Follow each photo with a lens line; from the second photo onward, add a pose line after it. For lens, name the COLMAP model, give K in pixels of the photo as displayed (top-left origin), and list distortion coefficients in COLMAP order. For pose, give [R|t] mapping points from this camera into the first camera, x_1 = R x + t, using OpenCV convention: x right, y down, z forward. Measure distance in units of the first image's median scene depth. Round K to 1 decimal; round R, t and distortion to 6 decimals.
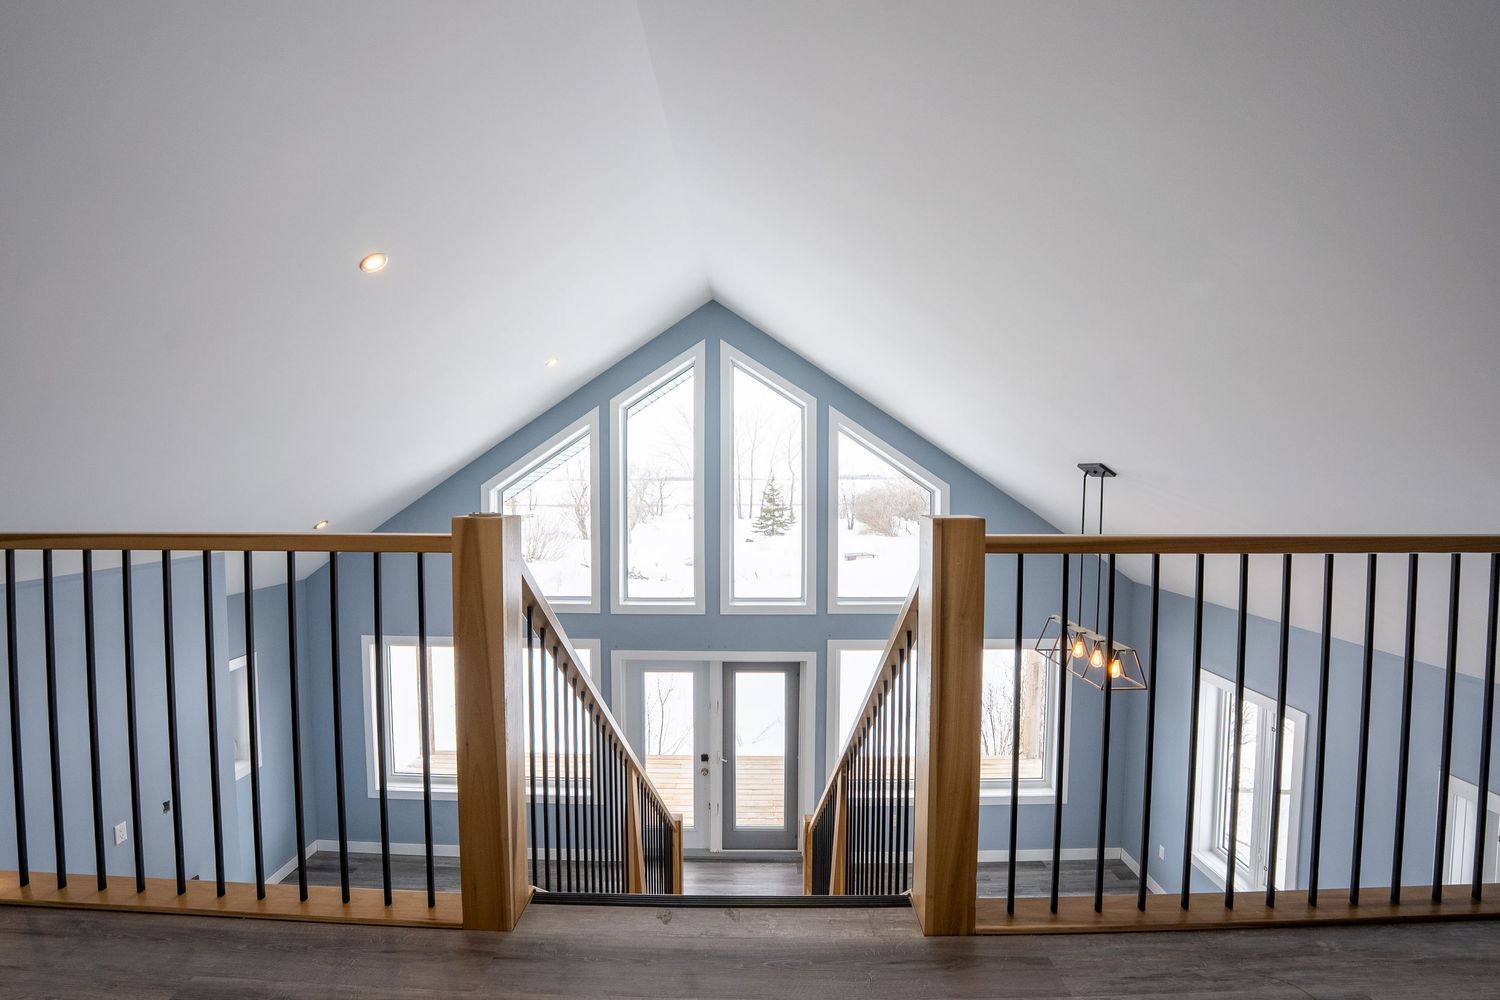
lens RADIAL K [[662.1, 0, 750.0], [0, 662.1, 500.0], [0, 0, 1]] dist [-0.002226, -0.000218]
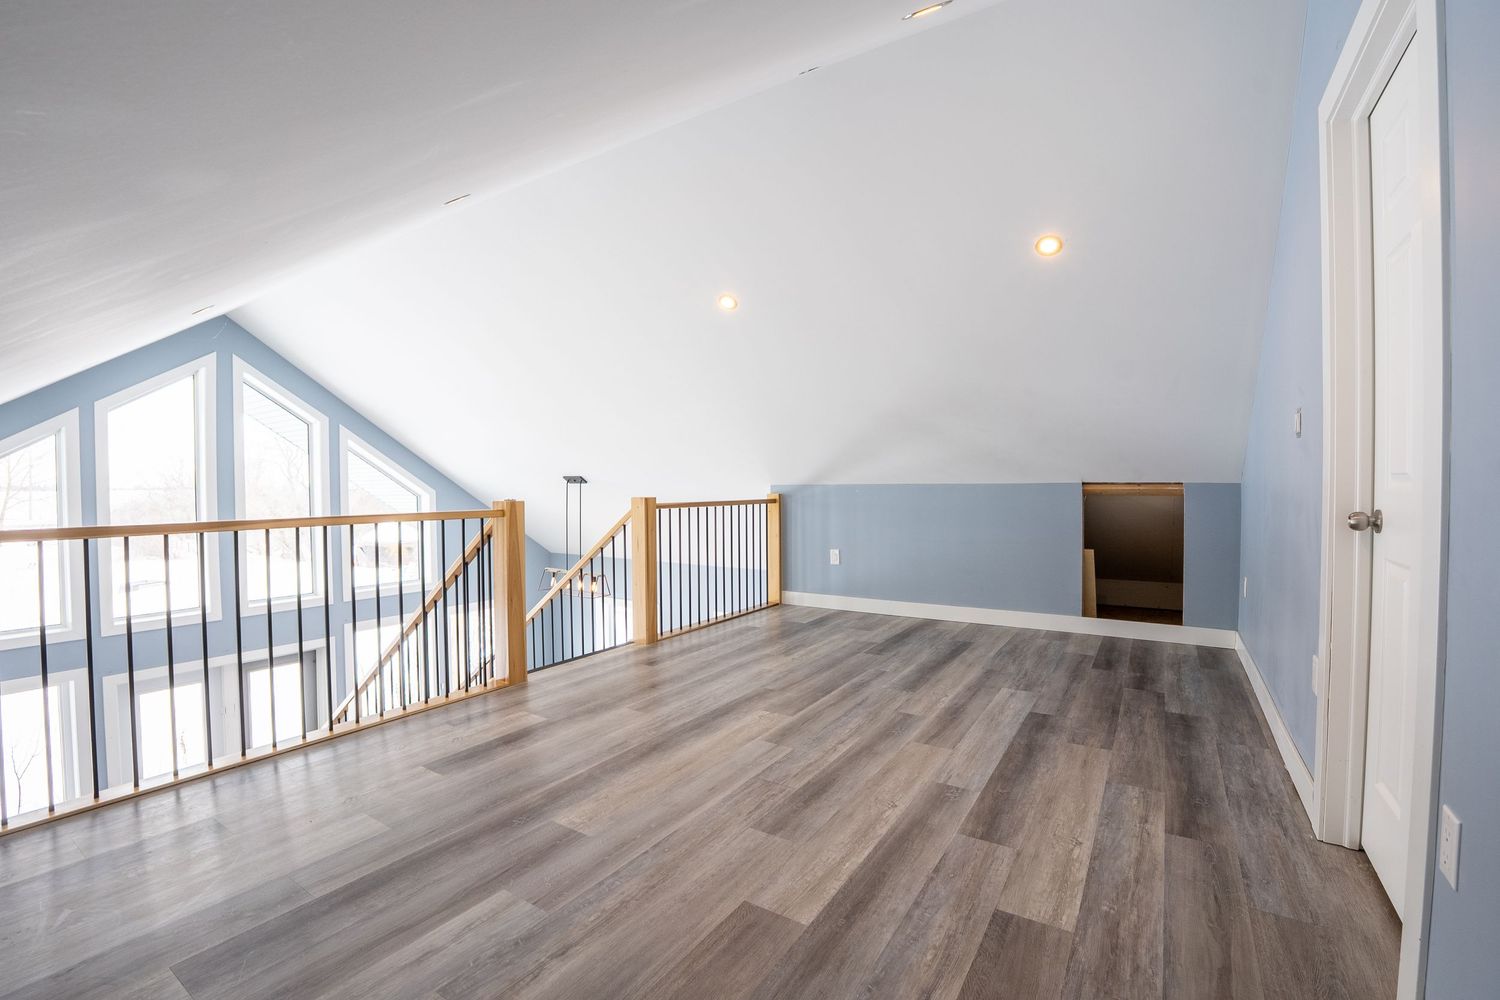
lens RADIAL K [[662.1, 0, 750.0], [0, 662.1, 500.0], [0, 0, 1]] dist [-0.002226, -0.000218]
pose [[0.526955, -0.023836, 0.849559, -0.504809], [0.035230, 0.999360, 0.006186, 0.010003], [-0.849163, 0.026670, 0.527457, -0.237216]]
